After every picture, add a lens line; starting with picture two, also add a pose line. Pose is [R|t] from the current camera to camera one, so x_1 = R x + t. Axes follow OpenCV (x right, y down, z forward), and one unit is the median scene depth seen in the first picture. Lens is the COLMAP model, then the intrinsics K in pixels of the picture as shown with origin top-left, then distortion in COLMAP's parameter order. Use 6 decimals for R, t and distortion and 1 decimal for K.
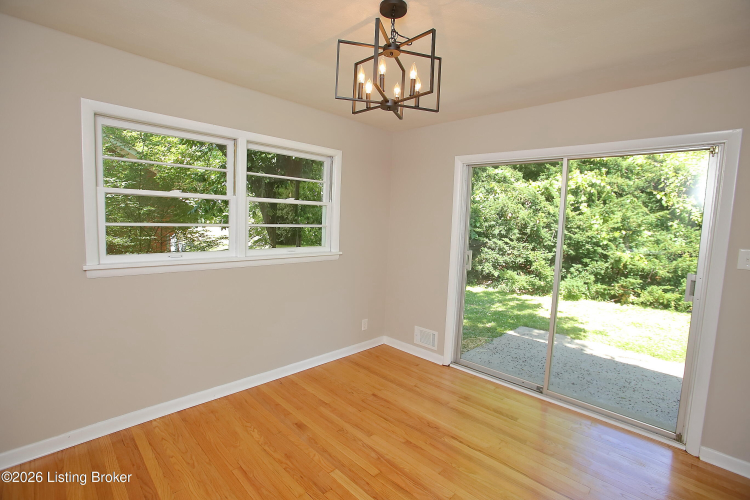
lens RADIAL K [[344.4, 0, 375.6], [0, 344.4, 246.2], [0, 0, 1]] dist [-0.079311, 0.032961]
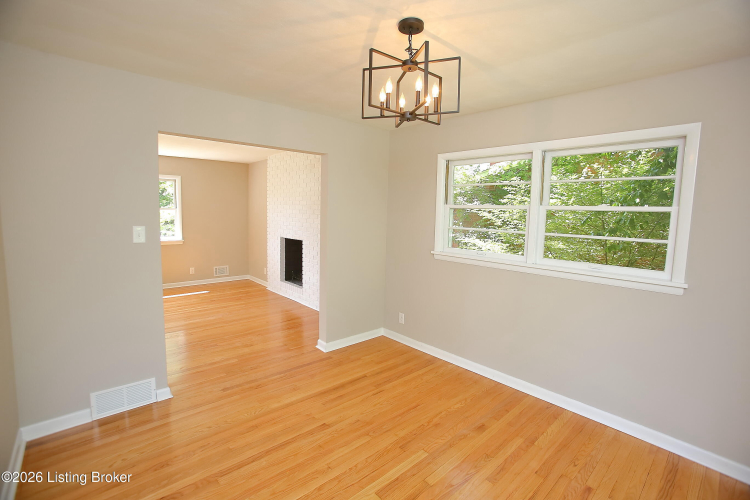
lens RADIAL K [[344.4, 0, 375.6], [0, 344.4, 246.2], [0, 0, 1]] dist [-0.079311, 0.032961]
pose [[-0.074767, 0.059806, -0.995406, 0.768684], [-0.104266, 0.992260, 0.067449, -0.049079], [0.991735, 0.108830, -0.067953, 0.677048]]
